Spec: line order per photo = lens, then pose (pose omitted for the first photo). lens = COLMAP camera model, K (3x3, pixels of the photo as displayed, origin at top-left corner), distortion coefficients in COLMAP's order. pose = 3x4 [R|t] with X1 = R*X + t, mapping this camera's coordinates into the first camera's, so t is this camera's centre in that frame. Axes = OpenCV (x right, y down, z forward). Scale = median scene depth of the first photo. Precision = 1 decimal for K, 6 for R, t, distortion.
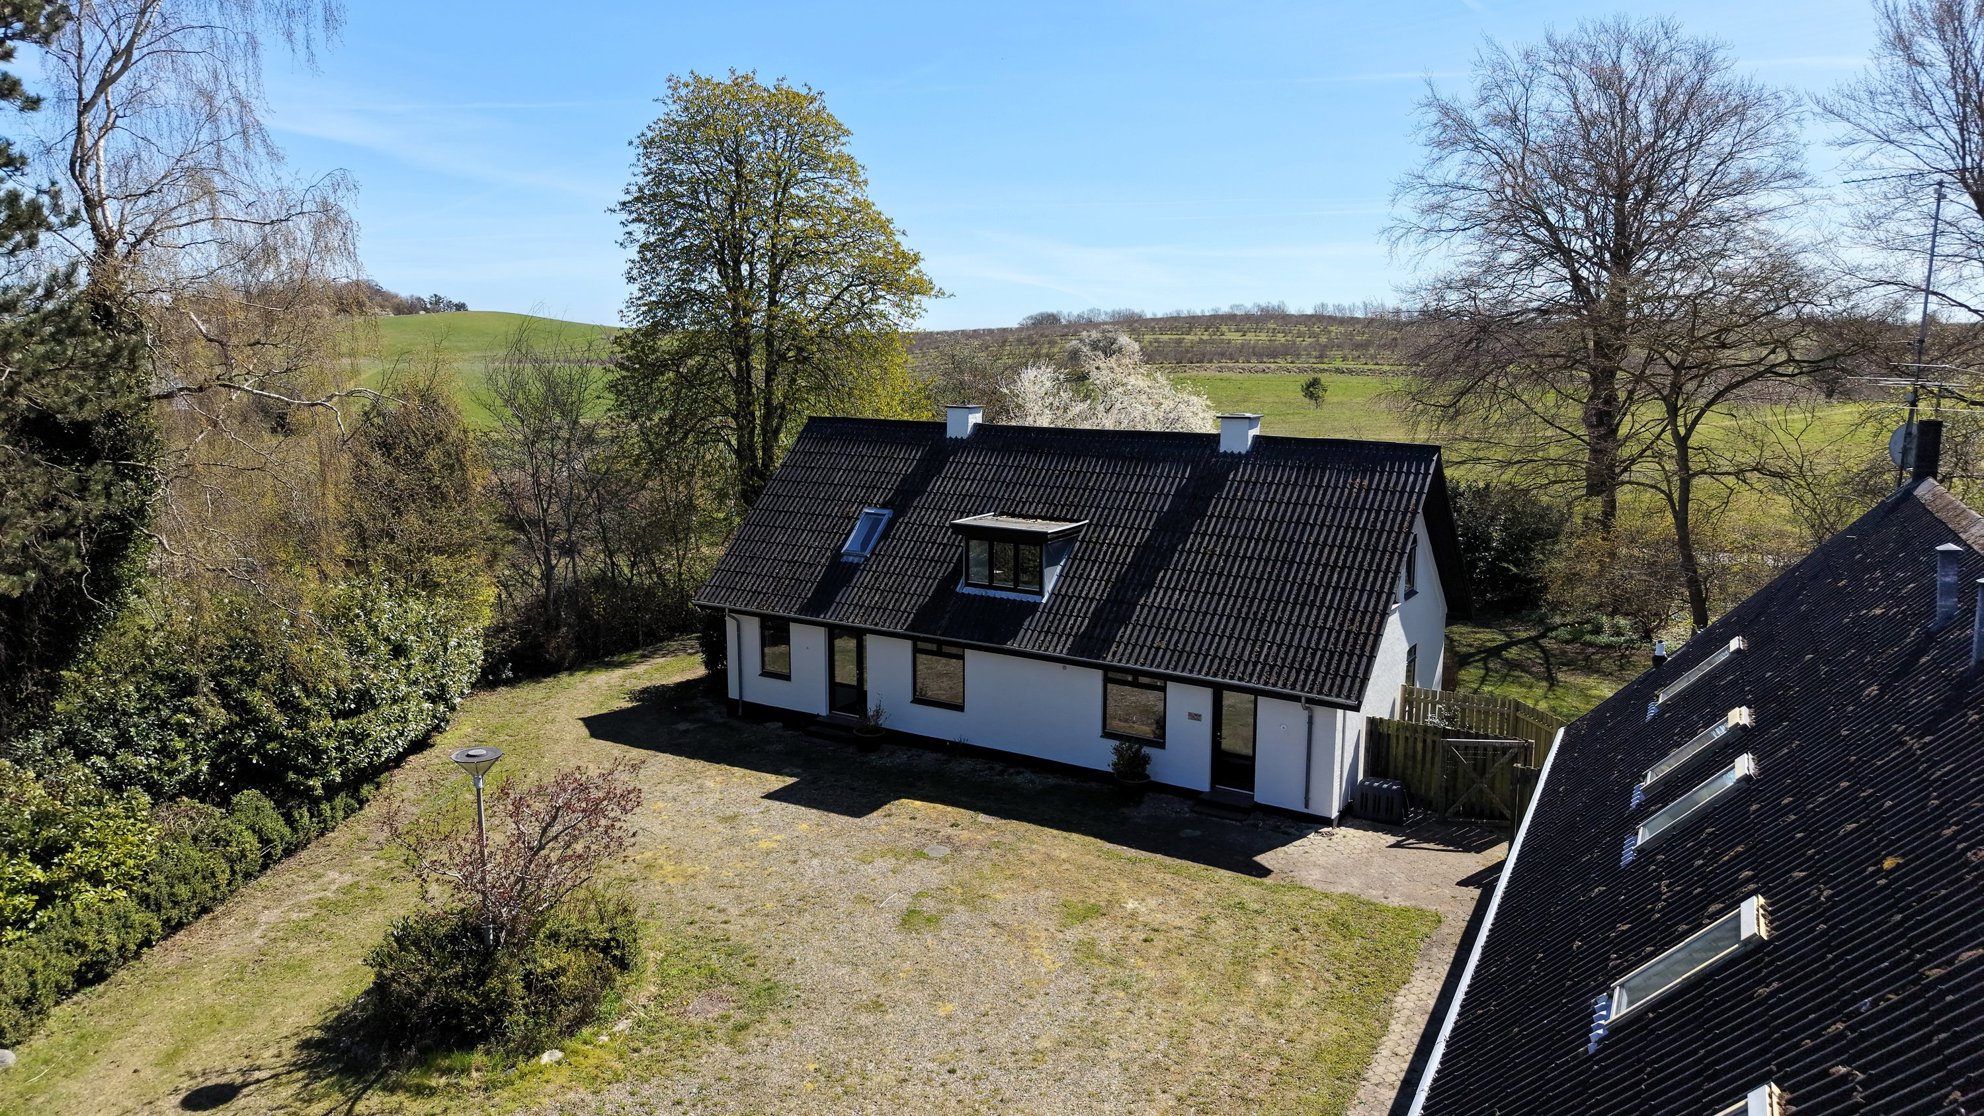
lens RADIAL K [[1297.6, 0, 992.0], [0, 1297.6, 558.0], [0, 0, 1]] dist [0.104706, -0.135525]
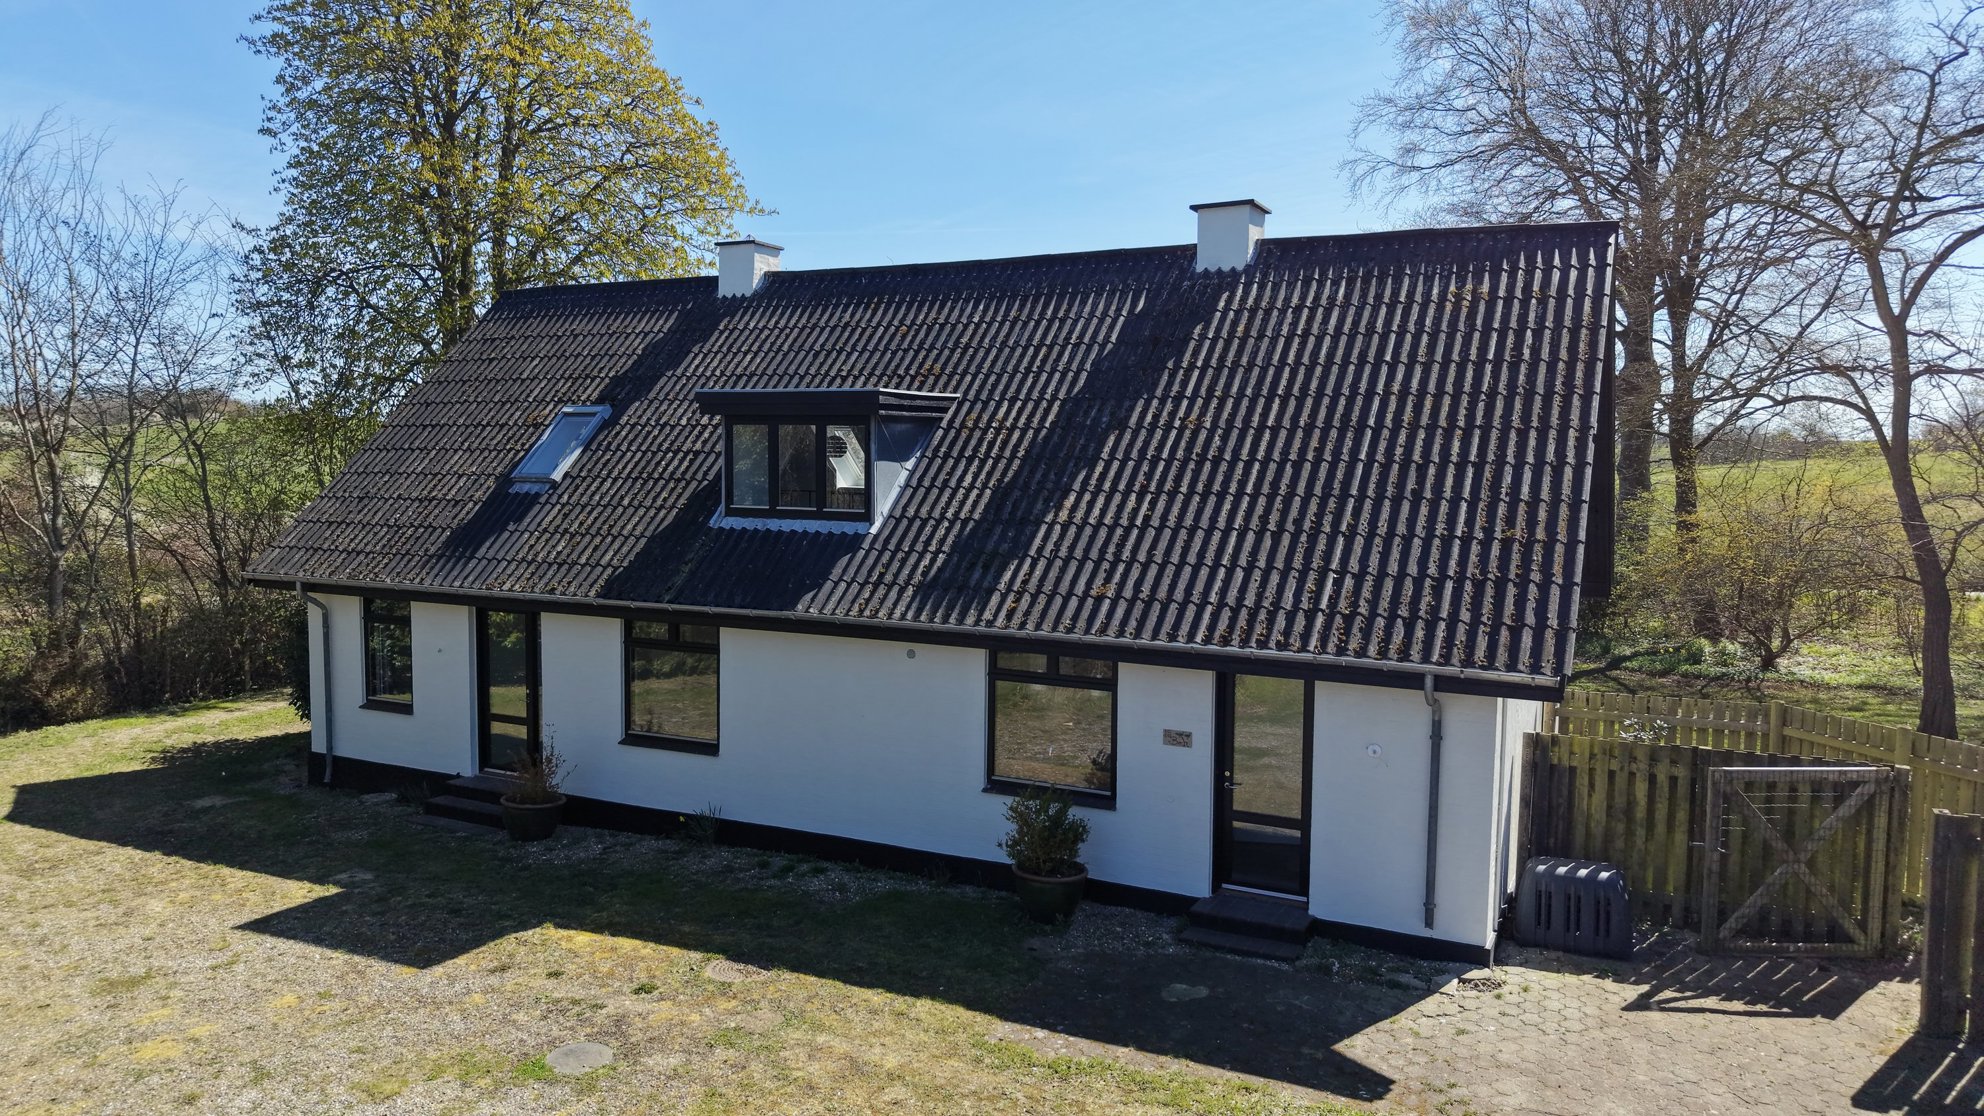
lens RADIAL K [[1323.8, 0, 995.8], [0, 1323.8, 549.0], [0, 0, 1]] dist [0.051196, -0.076973]
pose [[0.995916, 0.002387, 0.090250, 0.044396], [0.006555, 0.995100, -0.098658, 0.099379], [-0.090043, 0.098847, 0.991020, 0.512229]]
